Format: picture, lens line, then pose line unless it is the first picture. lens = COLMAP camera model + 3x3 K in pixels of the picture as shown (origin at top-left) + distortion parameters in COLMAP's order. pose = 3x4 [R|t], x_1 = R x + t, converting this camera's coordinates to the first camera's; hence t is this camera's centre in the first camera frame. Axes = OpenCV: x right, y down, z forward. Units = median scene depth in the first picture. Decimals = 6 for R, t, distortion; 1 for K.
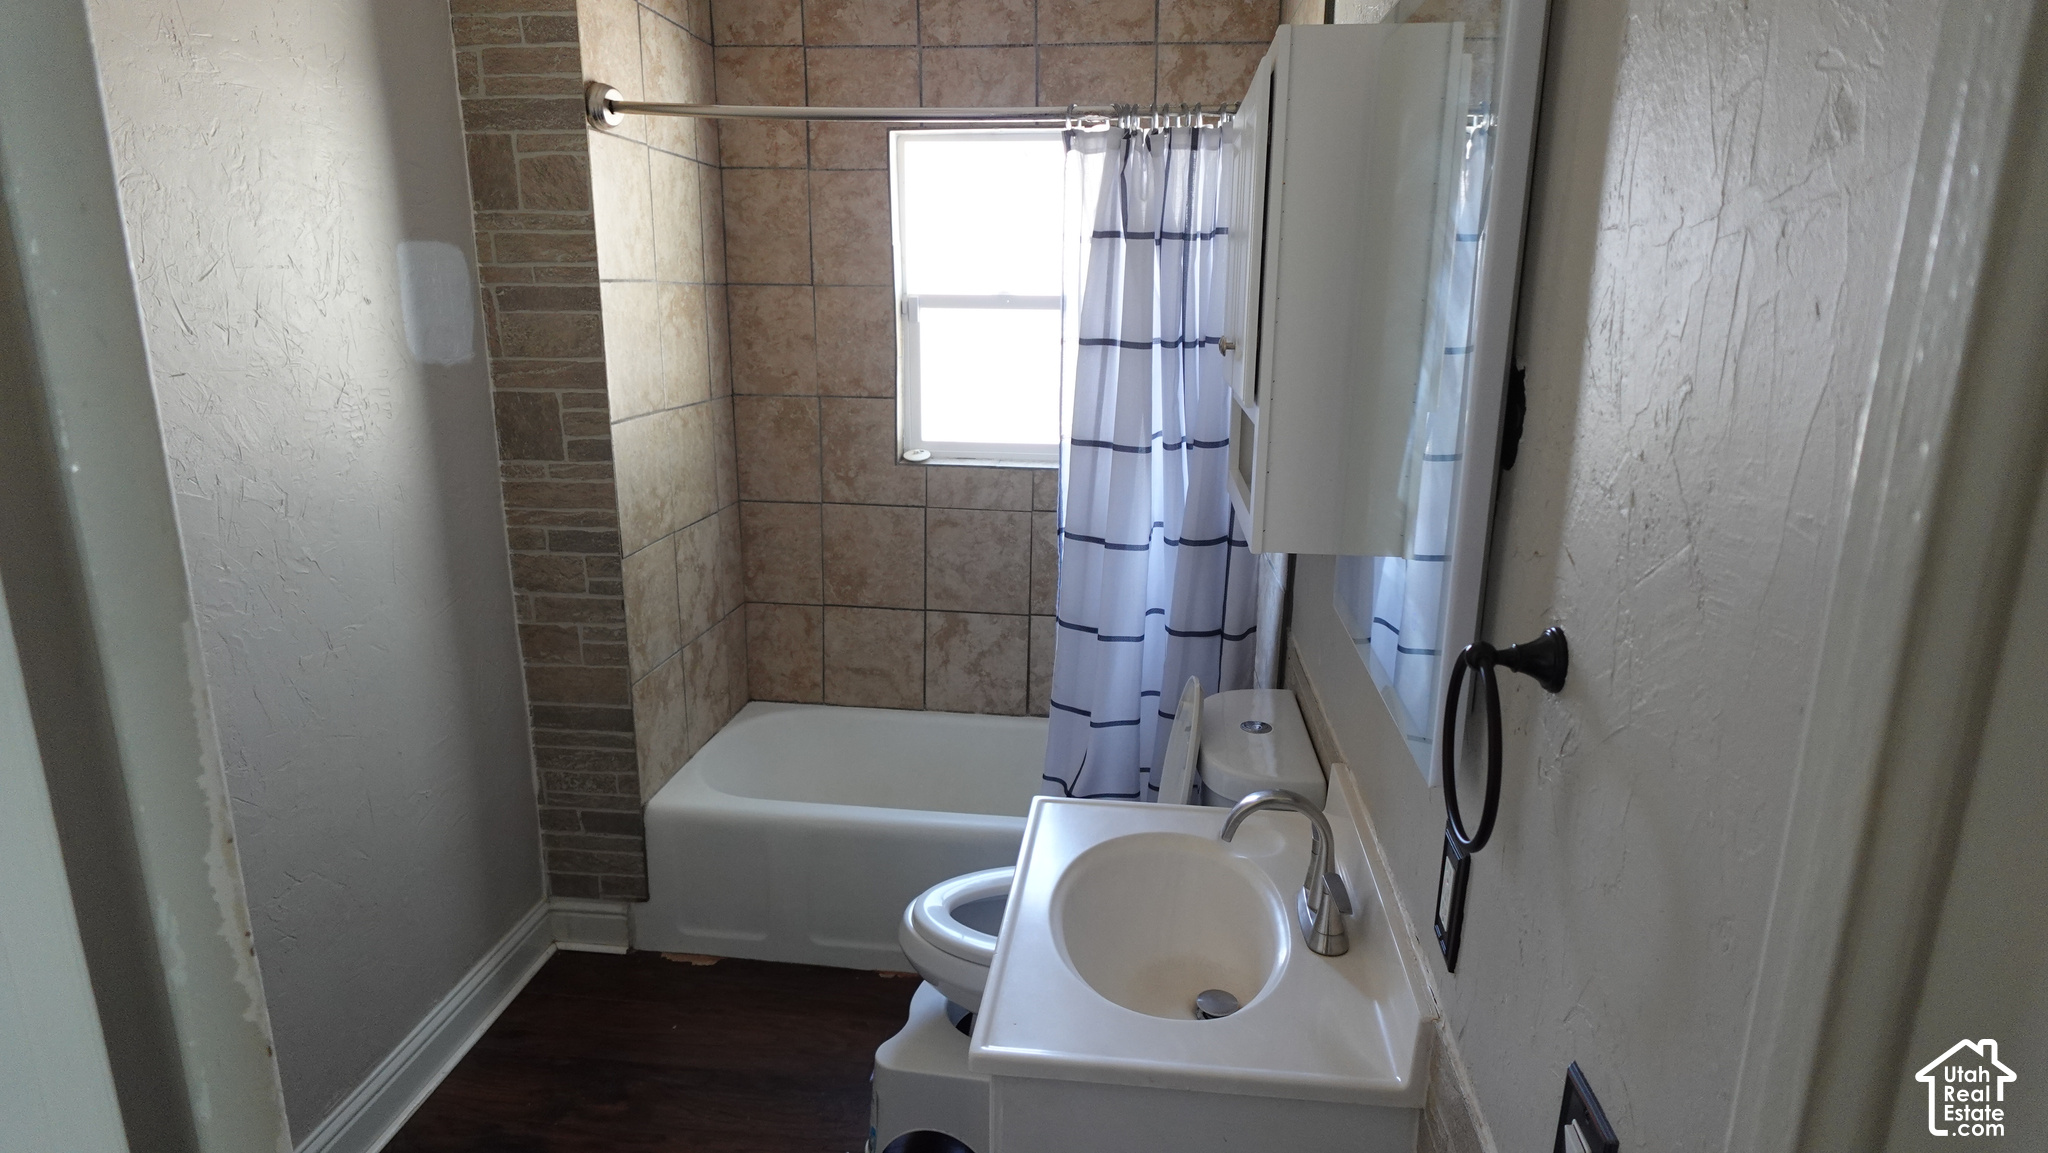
lens RADIAL K [[1156.3, 0, 1016.9], [0, 1156.3, 570.3], [0, 0, 1]] dist [0.001175, 0.001106]
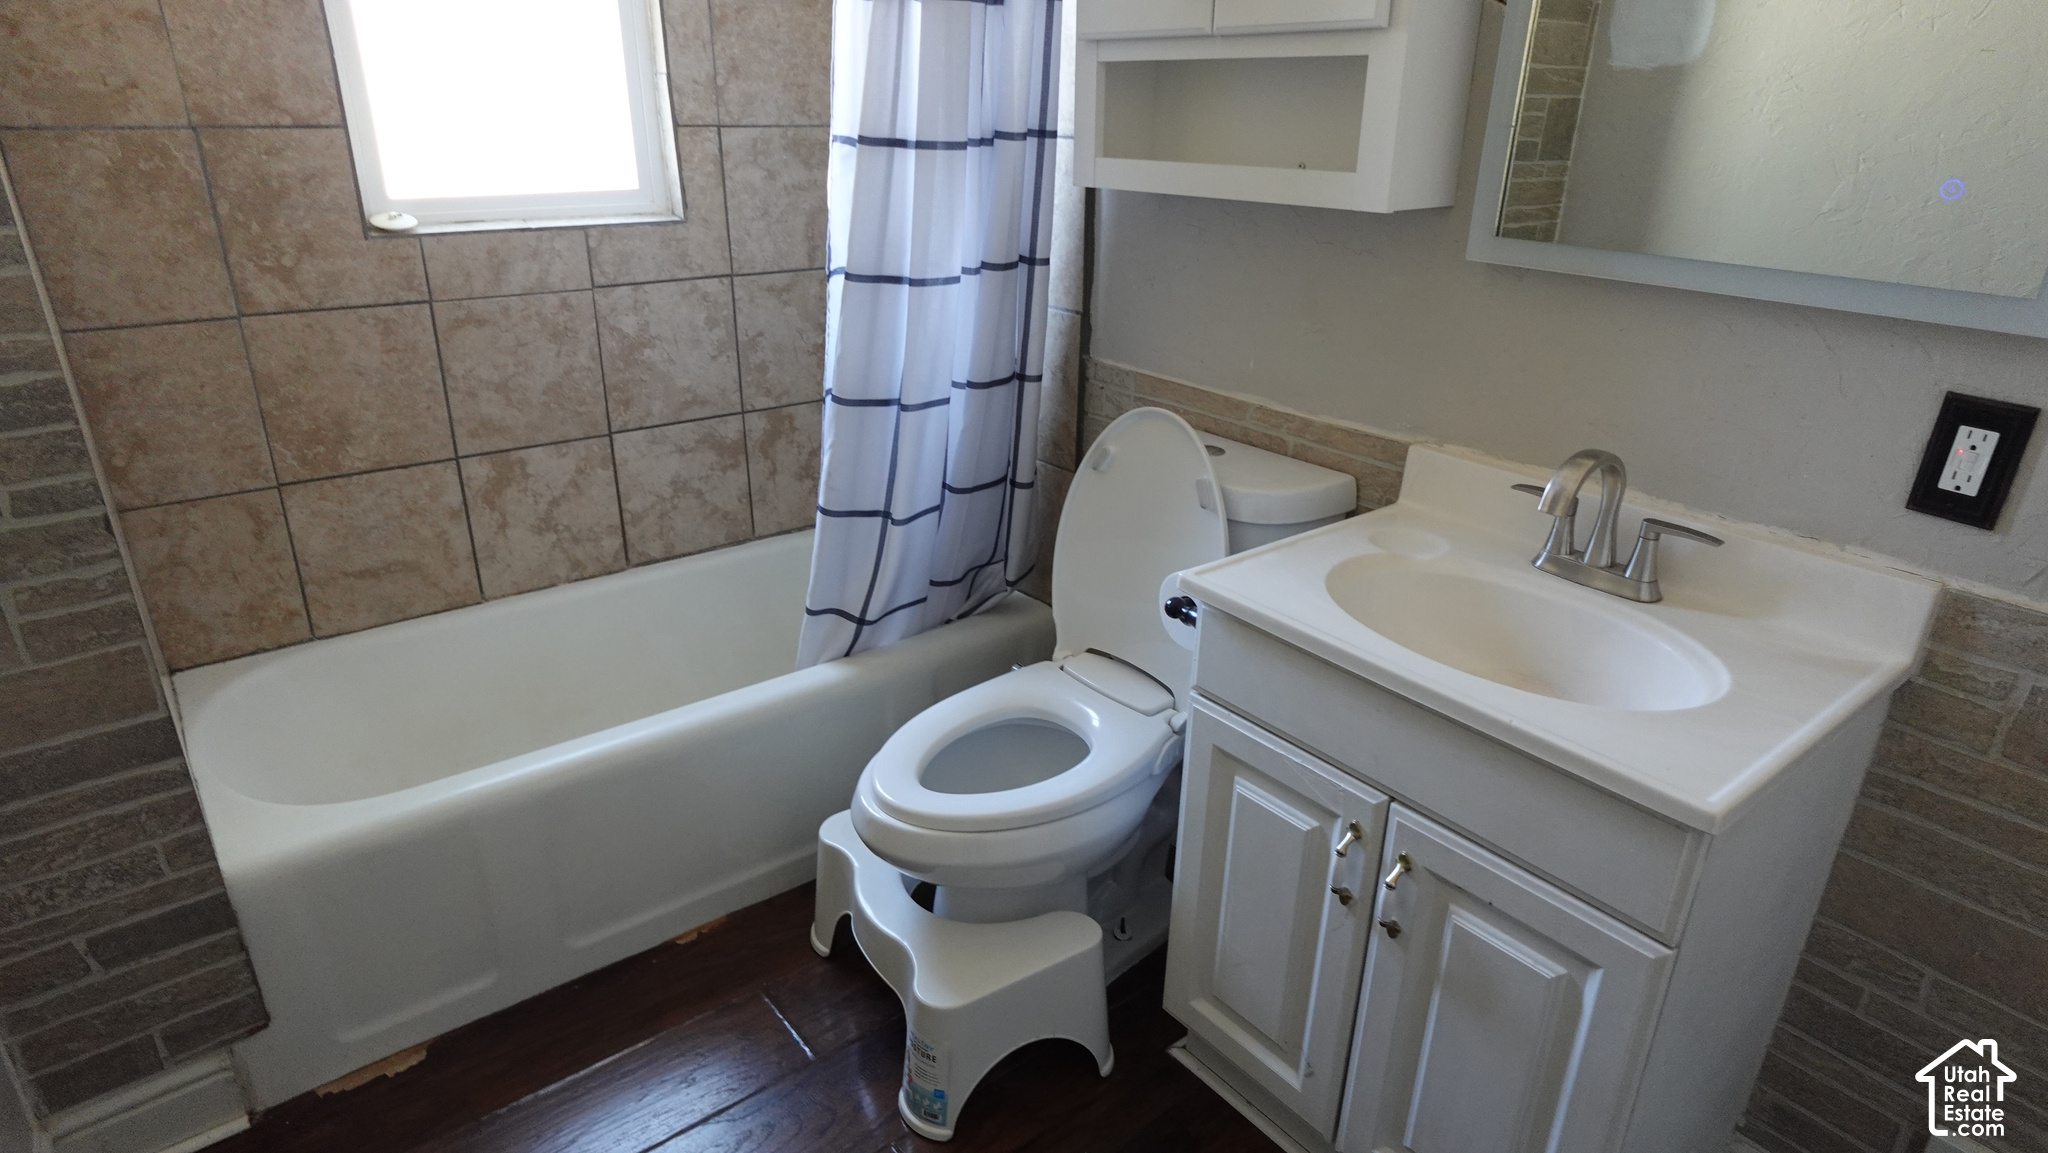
lens RADIAL K [[1156.3, 0, 1016.9], [0, 1156.3, 570.3], [0, 0, 1]] dist [0.001175, 0.001106]
pose [[0.708389, -0.271004, 0.651723, -0.311953], [0.166137, 0.961430, 0.219206, 0.003526], [-0.685991, -0.047008, 0.726090, 0.284939]]
